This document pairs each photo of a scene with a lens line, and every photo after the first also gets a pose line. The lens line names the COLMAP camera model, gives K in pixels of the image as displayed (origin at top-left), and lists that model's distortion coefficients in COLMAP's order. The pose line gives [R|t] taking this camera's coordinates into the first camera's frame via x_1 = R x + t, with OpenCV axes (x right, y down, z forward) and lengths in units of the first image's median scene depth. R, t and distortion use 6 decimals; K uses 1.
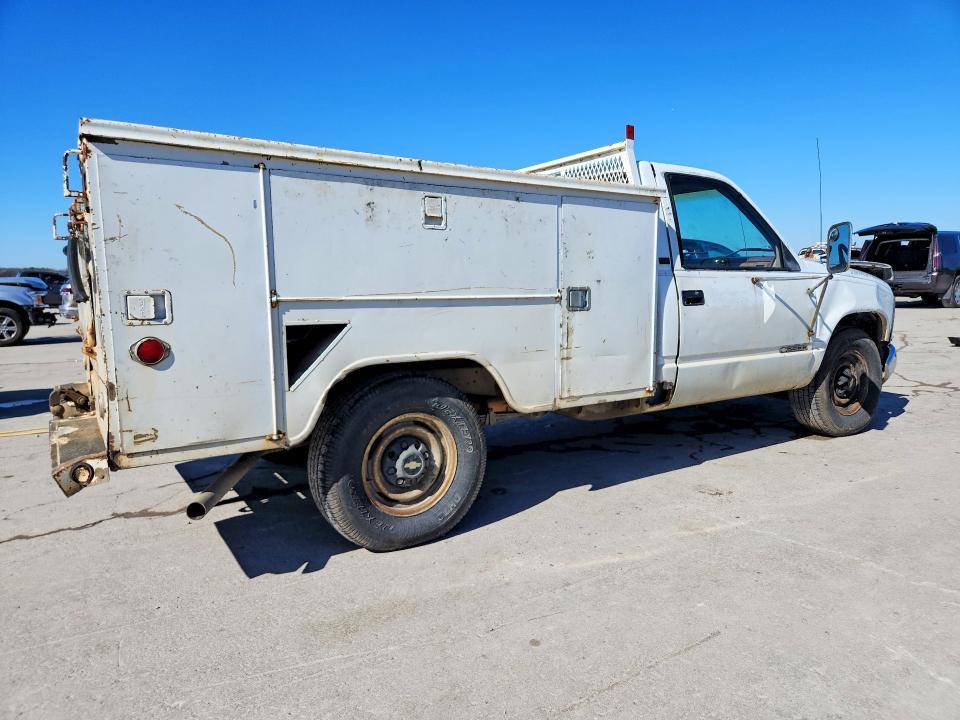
lens RADIAL K [[655.5, 0, 480.0], [0, 655.5, 360.0], [0, 0, 1]] dist [0.069073, -0.001093]
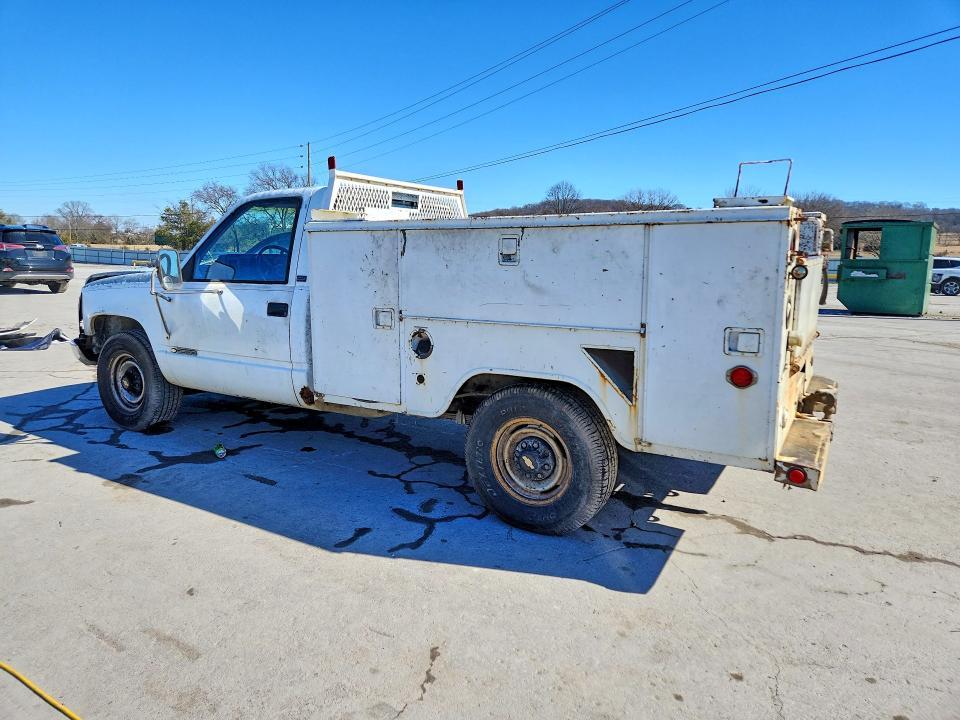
lens RADIAL K [[589.6, 0, 480.0], [0, 589.6, 360.0], [0, 0, 1]] dist [0.002308, -0.000475]
pose [[-0.438771, -0.134723, 0.888442, -1.005413], [0.116411, 0.971844, 0.204861, -0.226006], [-0.891027, 0.193312, -0.410733, 1.559101]]
